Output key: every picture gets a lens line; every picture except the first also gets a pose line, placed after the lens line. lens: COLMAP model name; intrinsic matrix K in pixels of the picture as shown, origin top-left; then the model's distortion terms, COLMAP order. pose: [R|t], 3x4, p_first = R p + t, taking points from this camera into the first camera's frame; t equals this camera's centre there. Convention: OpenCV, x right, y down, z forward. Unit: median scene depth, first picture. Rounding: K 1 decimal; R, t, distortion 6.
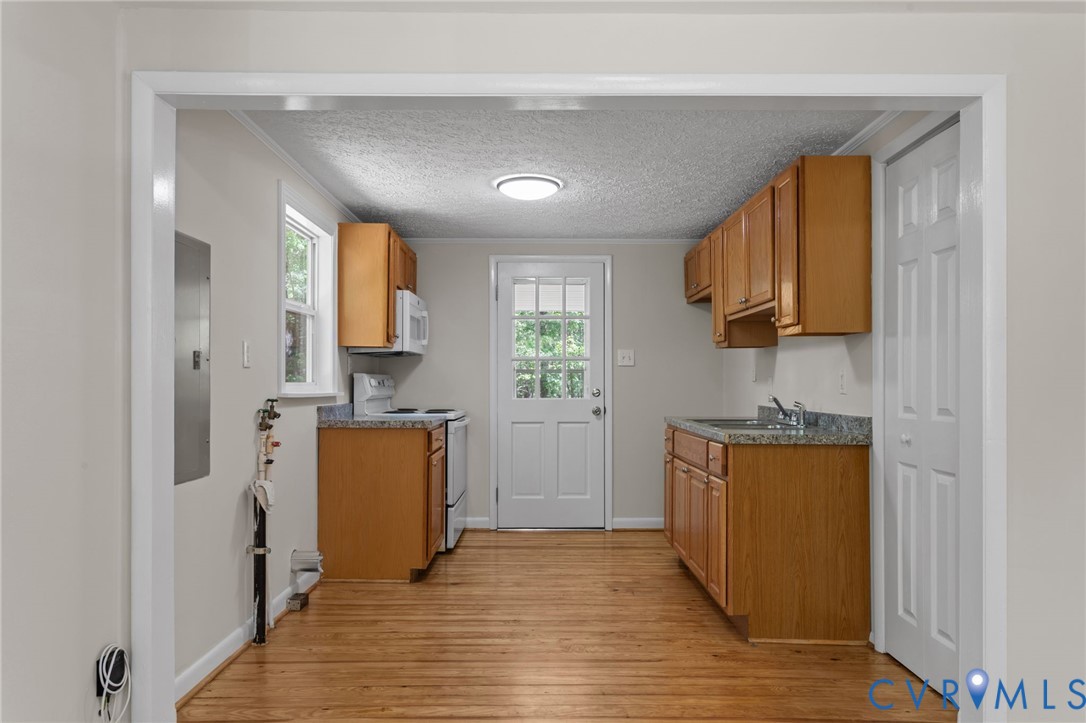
lens RADIAL K [[707.7, 0, 542.1], [0, 707.7, 371.9], [0, 0, 1]] dist [0.000843, 0.002256]
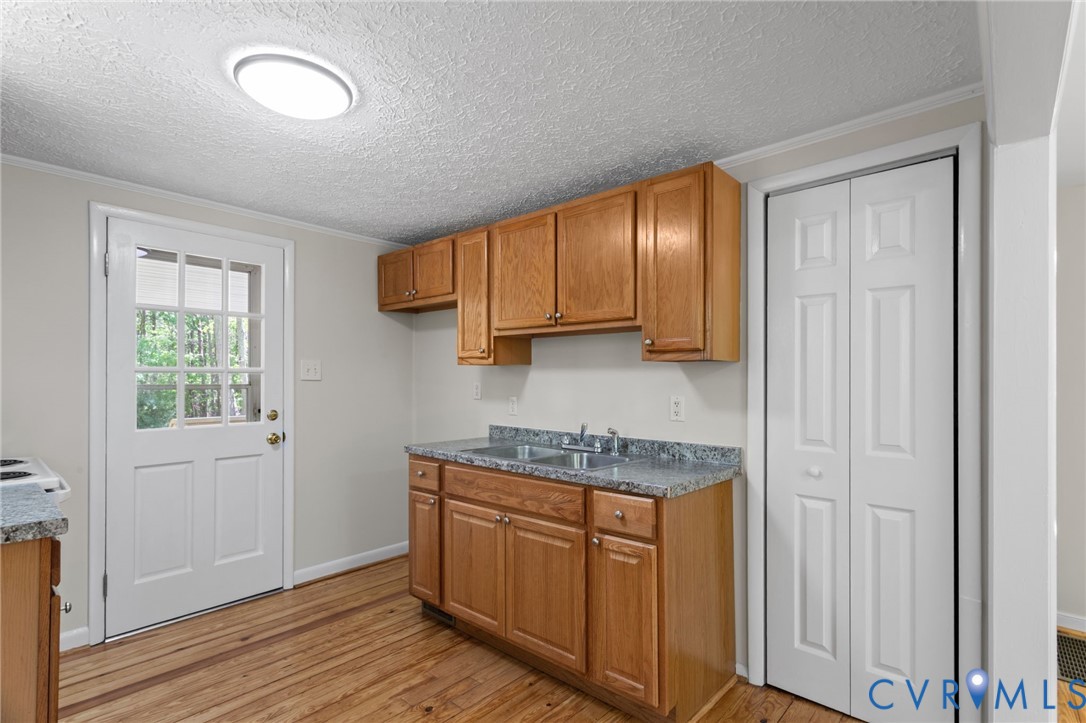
lens RADIAL K [[515.5, 0, 541.8], [0, 515.5, 373.2], [0, 0, 1]] dist [-0.002806, 0.001330]
pose [[0.669095, 0.010223, 0.743106, -0.207223], [-0.014449, 0.999895, -0.000746, -0.028227], [-0.743036, -0.010238, 0.669173, 0.581997]]
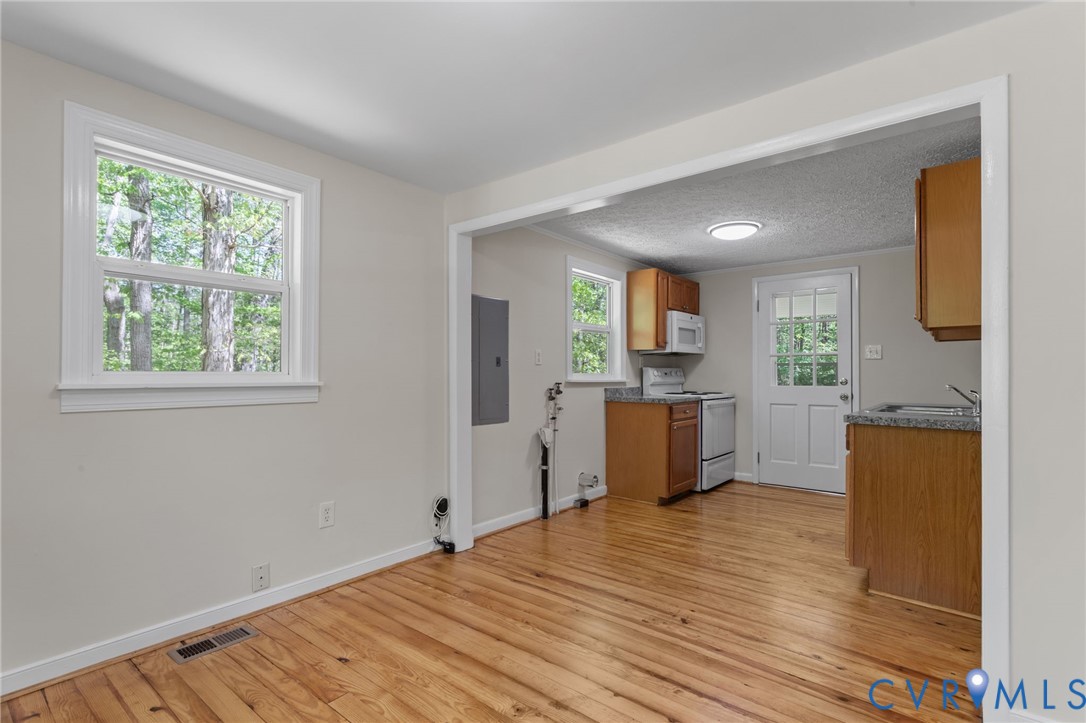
lens RADIAL K [[515.5, 0, 542.2], [0, 515.5, 366.1], [0, 0, 1]] dist [-0.002806, 0.001330]
pose [[0.774061, -0.009845, -0.633035, 0.335714], [0.009599, 0.999947, -0.003815, 0.001836], [0.633039, -0.003124, 0.774114, -0.007874]]
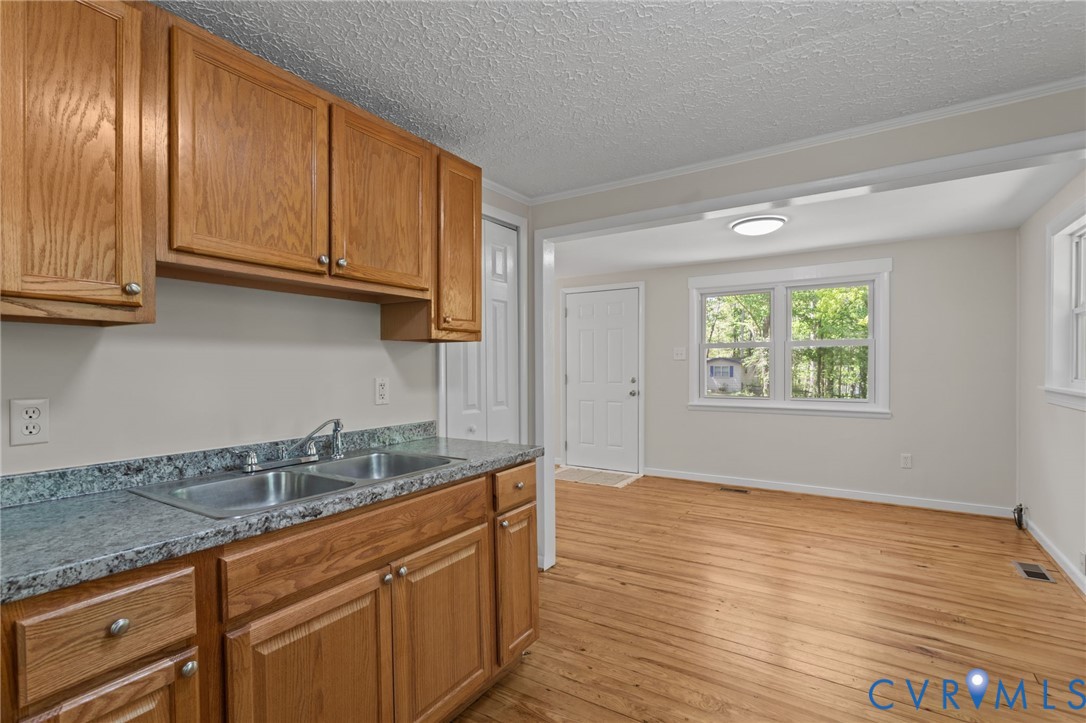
lens RADIAL K [[515.5, 0, 547.4], [0, 515.5, 367.8], [0, 0, 1]] dist [-0.002806, 0.001330]
pose [[-0.842077, 0.003174, 0.539348, -0.094661], [-0.001523, 0.999965, -0.008263, -0.009204], [-0.539355, -0.007779, -0.842042, 1.269015]]
